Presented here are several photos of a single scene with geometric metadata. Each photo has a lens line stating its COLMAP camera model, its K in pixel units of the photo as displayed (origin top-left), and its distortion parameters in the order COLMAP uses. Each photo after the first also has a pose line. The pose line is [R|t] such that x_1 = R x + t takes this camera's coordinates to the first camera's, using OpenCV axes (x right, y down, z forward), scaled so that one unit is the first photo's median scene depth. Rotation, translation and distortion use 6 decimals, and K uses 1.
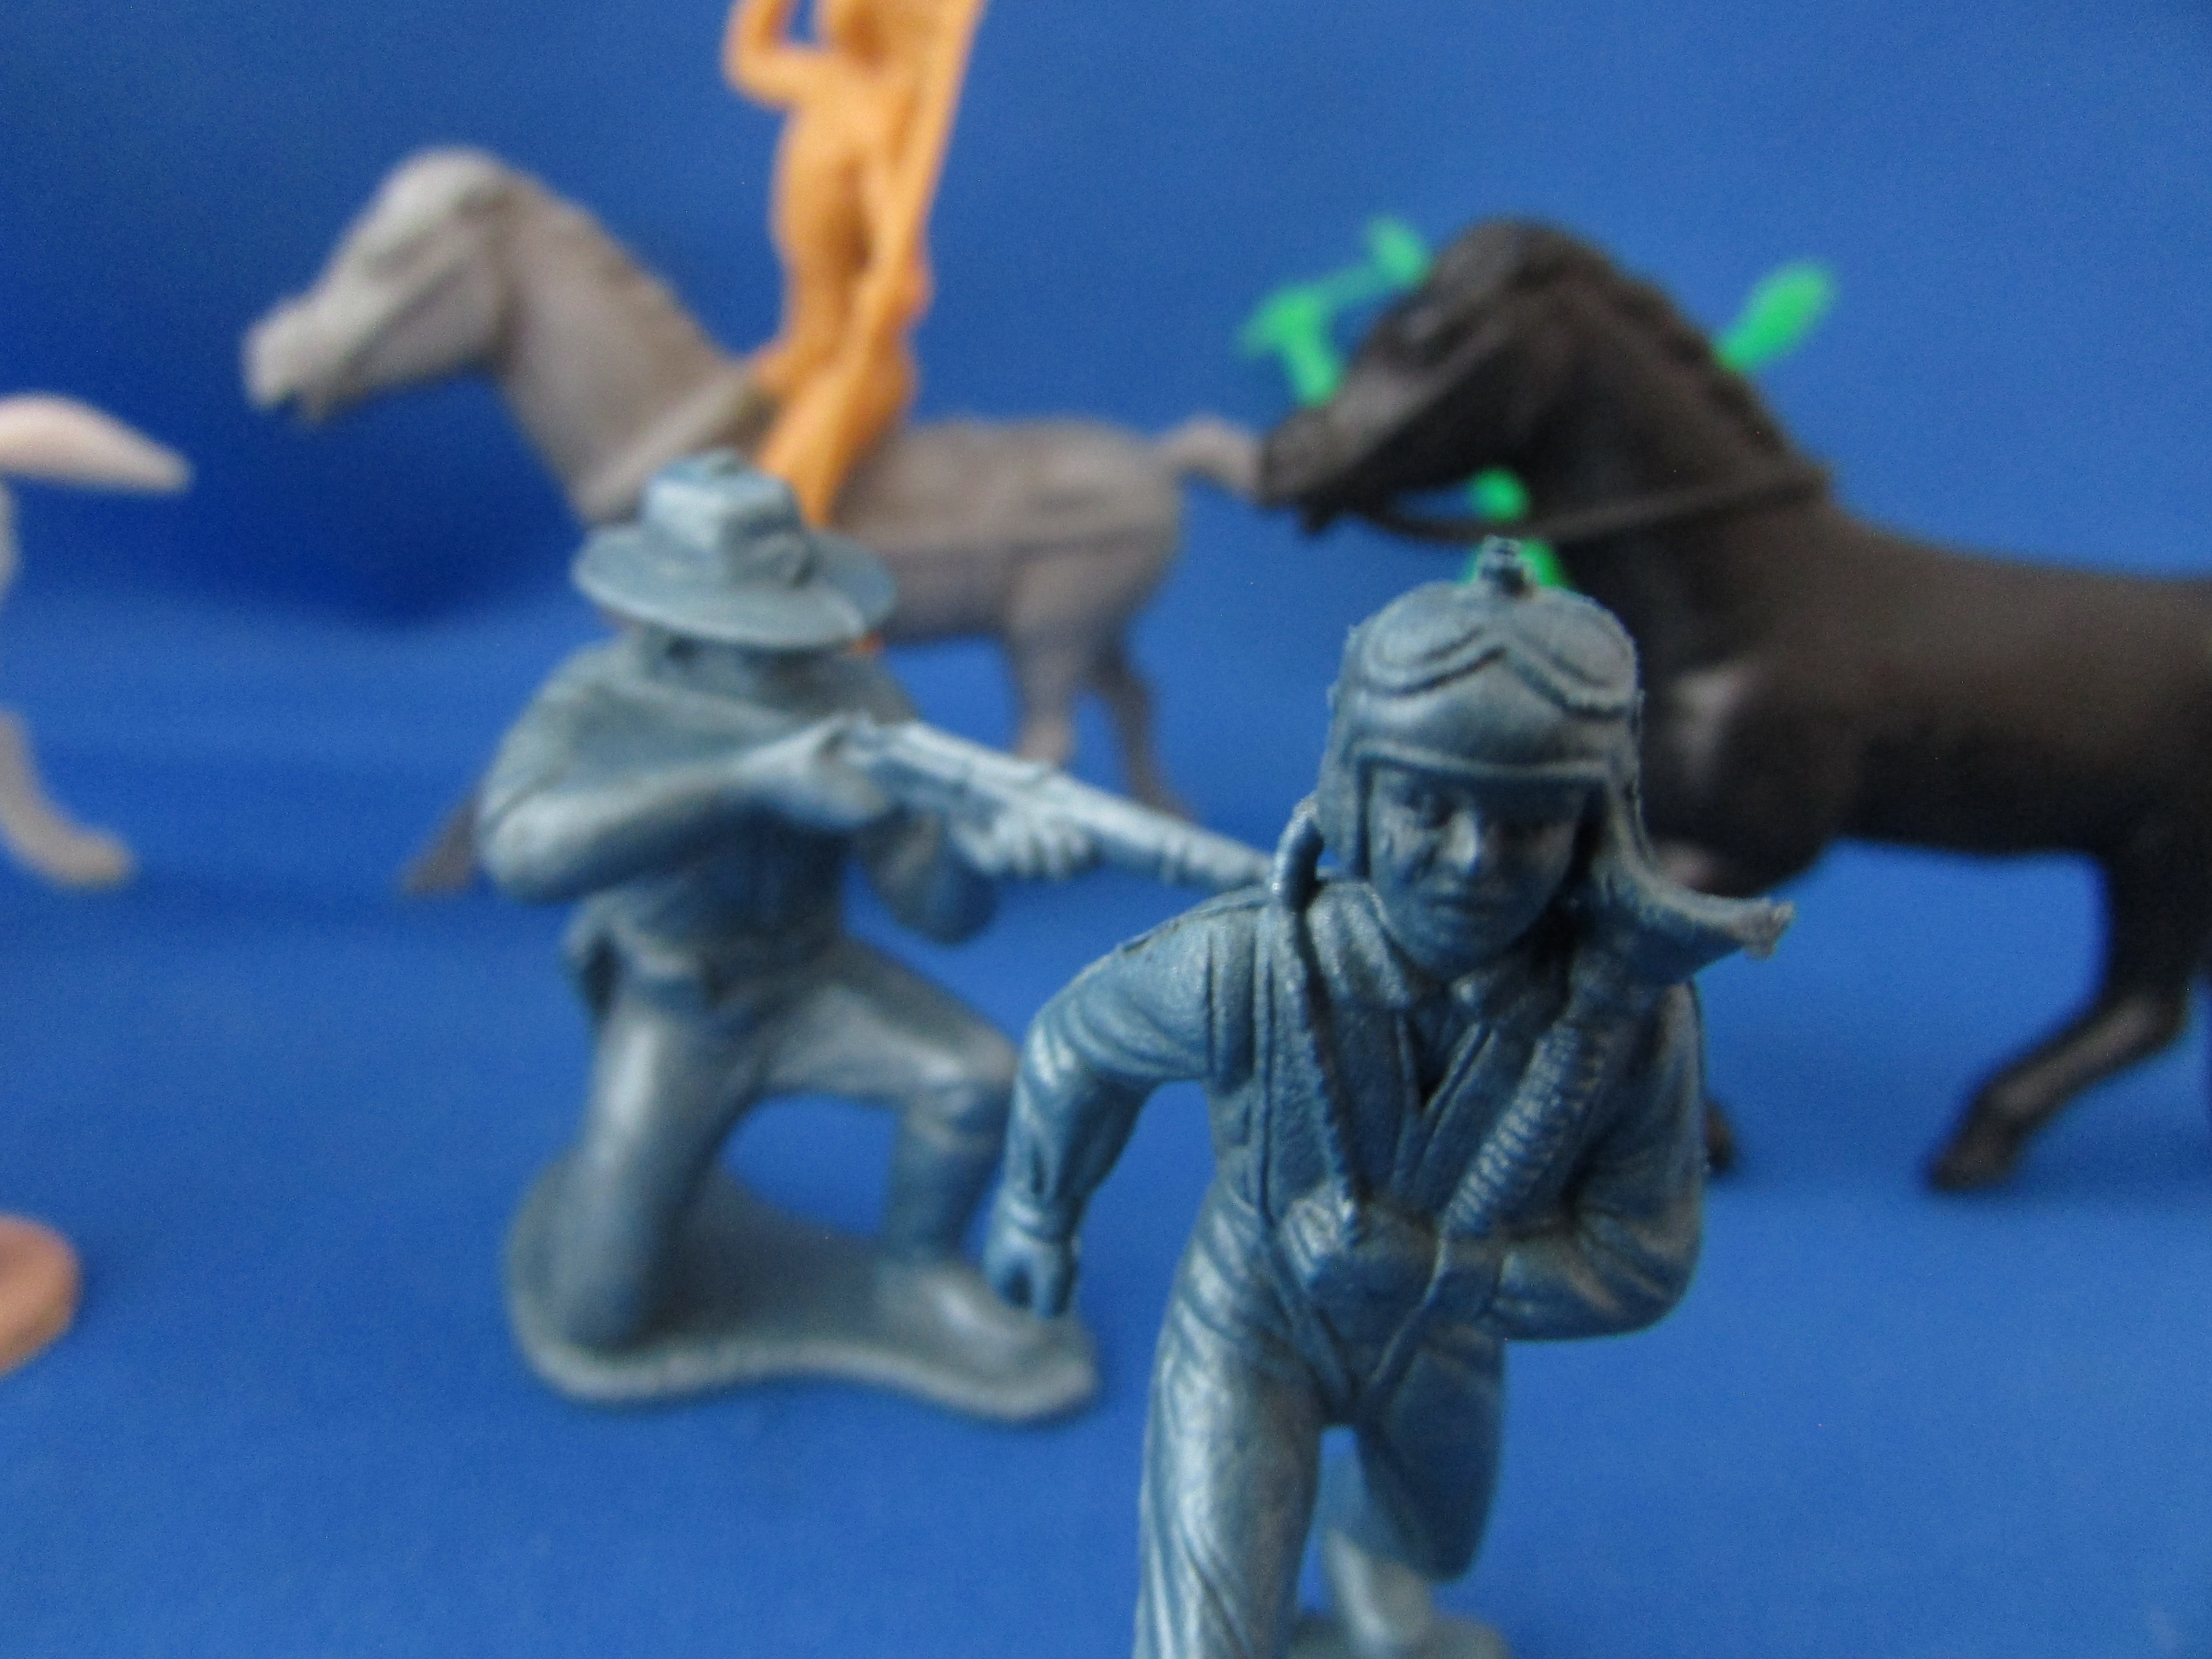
lens RADIAL K [[1532.3, 0, 1106.0], [0, 1532.3, 829.5], [0, 0, 1]] dist [-0.028070, -0.001725]
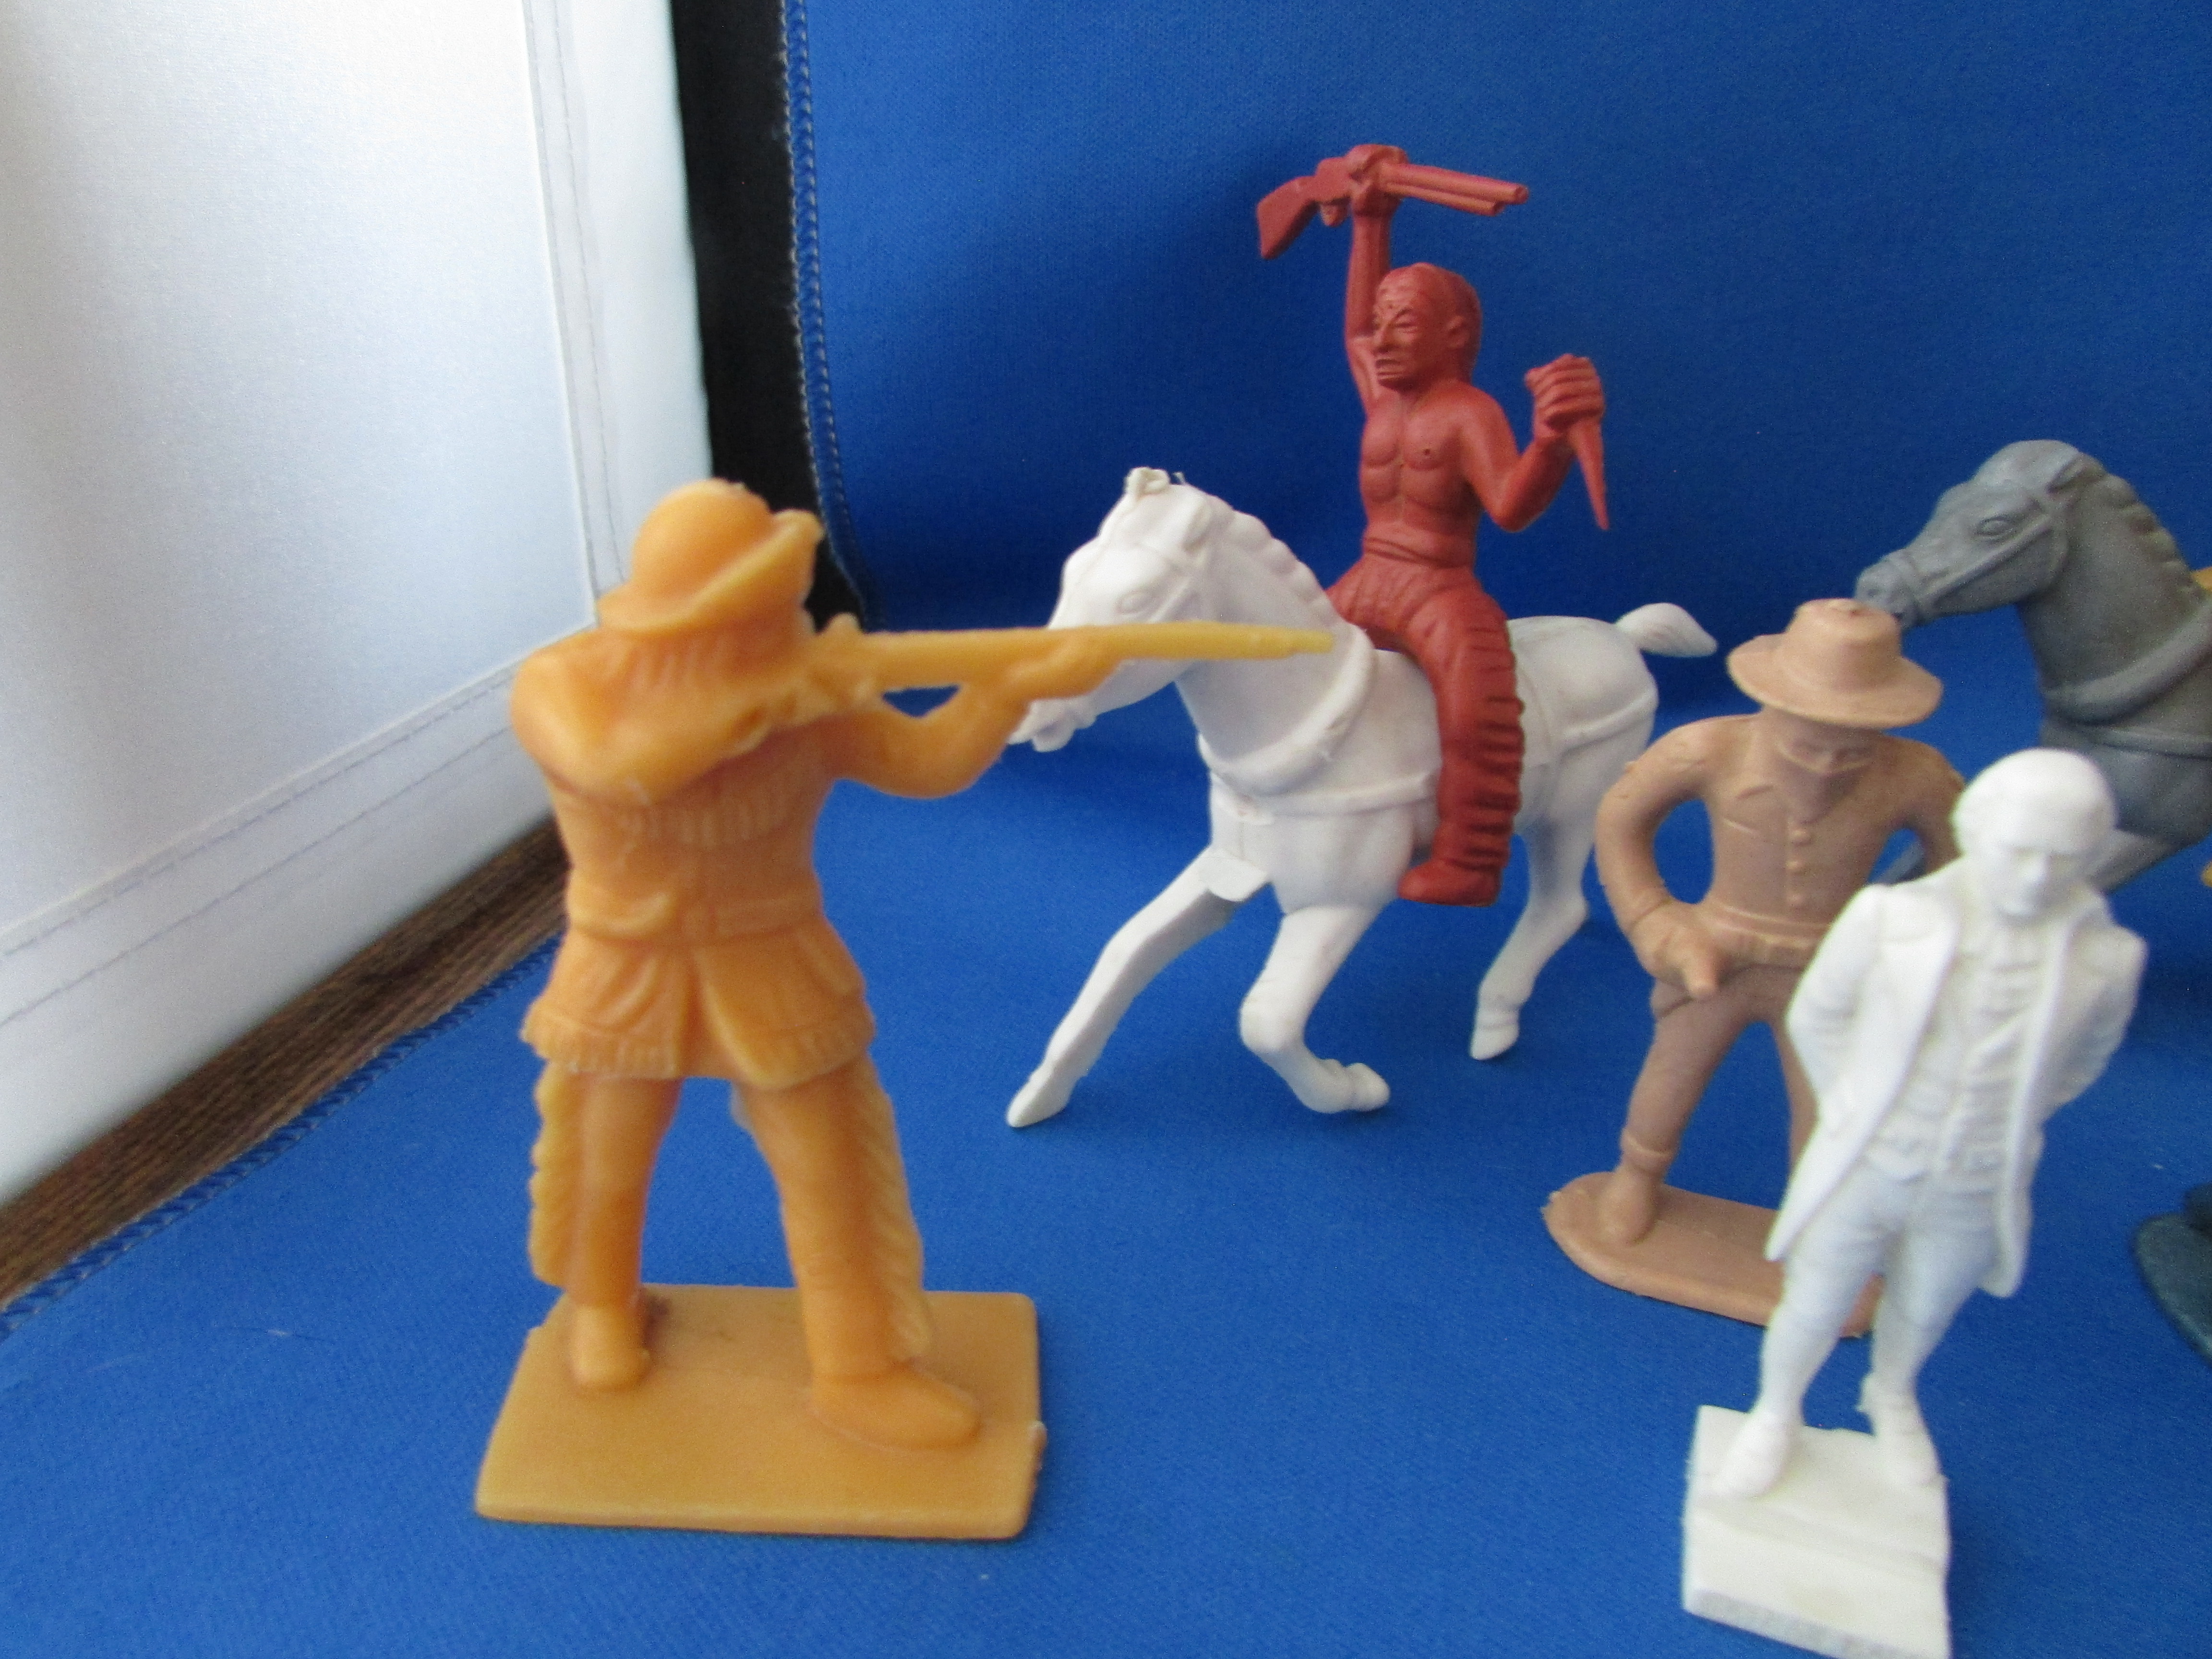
lens RADIAL K [[1548.0, 0, 1113.0], [0, 1548.0, 826.5], [0, 0, 1]] dist [-0.028923, -0.001443]
pose [[0.928562, 0.108532, -0.354955, -0.919314], [-0.089204, 0.993521, 0.070422, -0.187135], [0.360298, -0.033728, 0.932227, -0.720832]]
